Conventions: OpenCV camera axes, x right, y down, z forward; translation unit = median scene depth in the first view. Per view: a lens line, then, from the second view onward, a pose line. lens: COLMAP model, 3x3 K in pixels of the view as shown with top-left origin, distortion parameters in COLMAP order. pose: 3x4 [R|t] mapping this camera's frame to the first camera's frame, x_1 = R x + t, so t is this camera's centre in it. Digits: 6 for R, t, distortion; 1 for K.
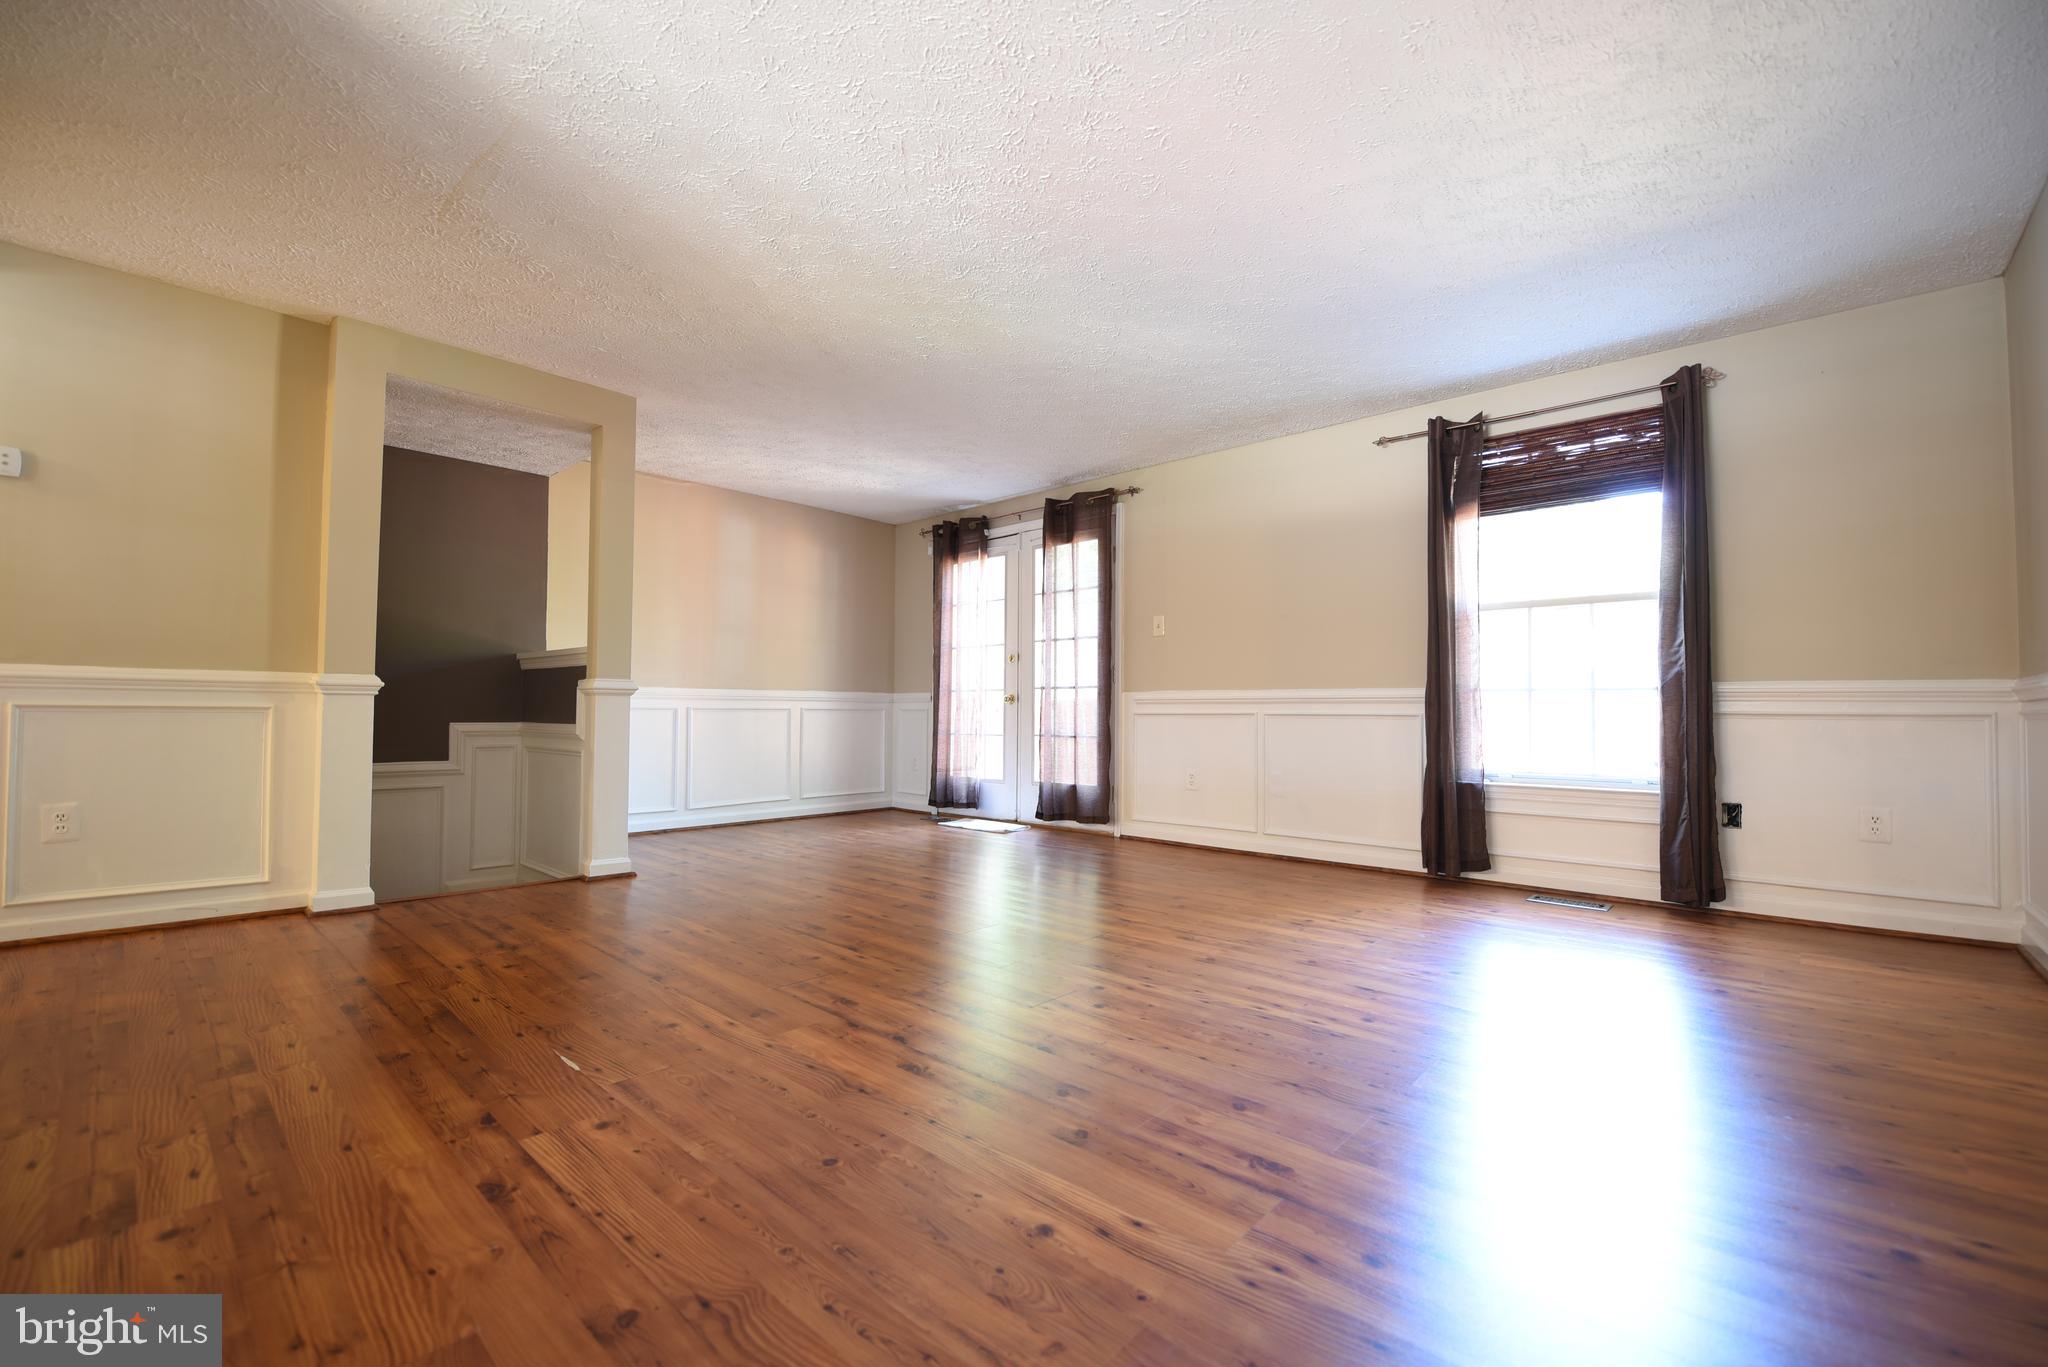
lens RADIAL K [[848.7, 0, 1024.0], [0, 848.7, 683.5], [0, 0, 1]] dist [-0.002947, -0.000185]
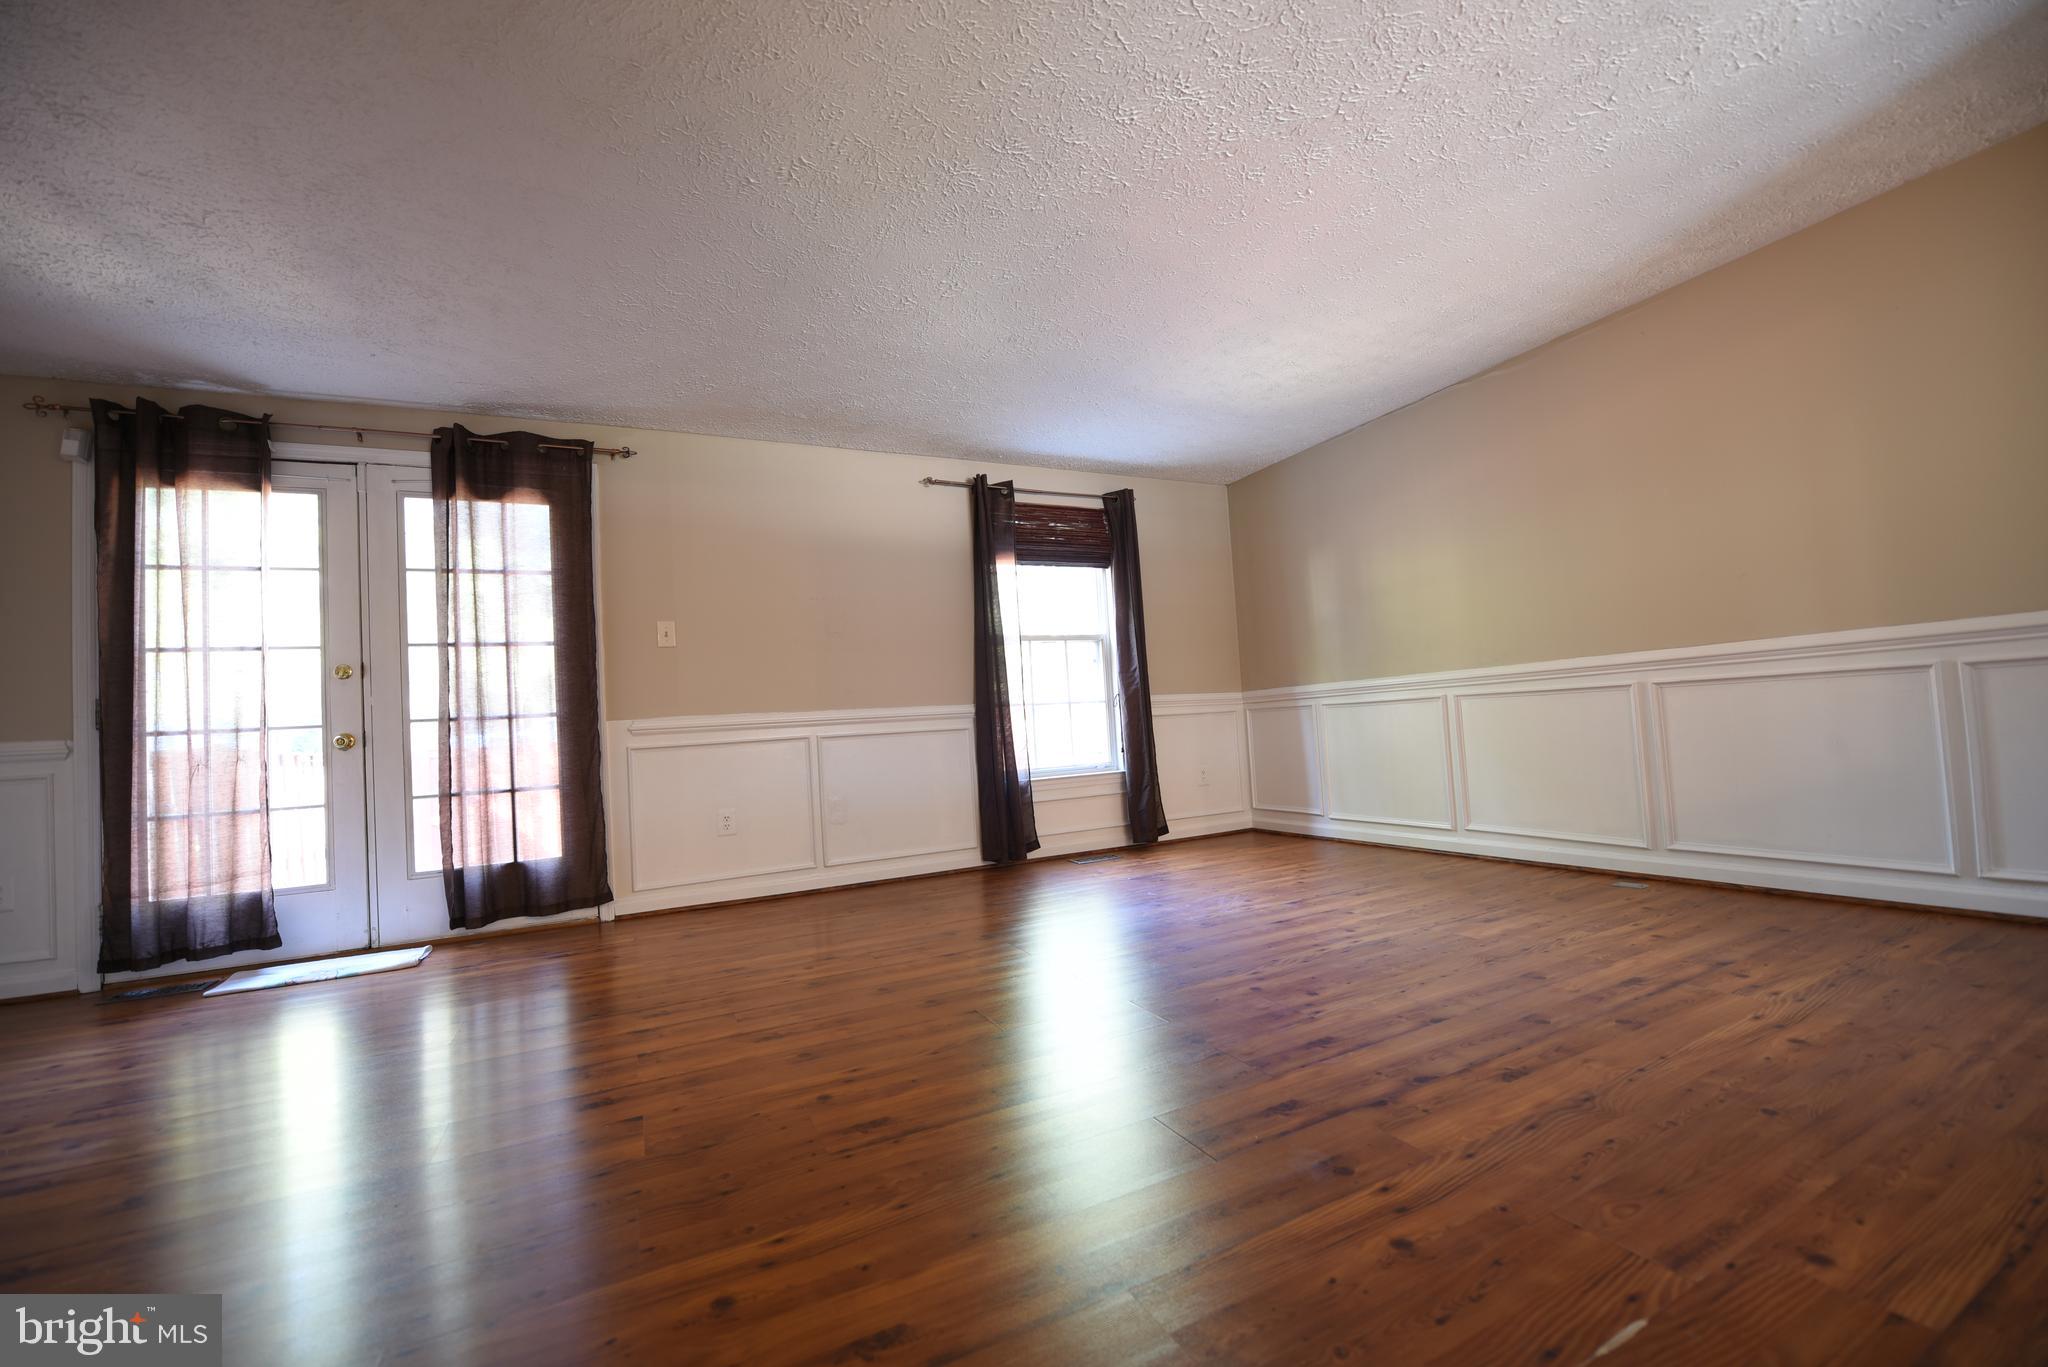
lens RADIAL K [[819.2, 0, 1027.3], [0, 819.2, 687.4], [0, 0, 1]] dist [-0.018182, -0.000819]
pose [[0.360973, 0.015965, 0.932439, -0.559052], [0.029650, 0.999152, -0.028586, 0.016648], [-0.932105, 0.037965, 0.360194, 0.555497]]
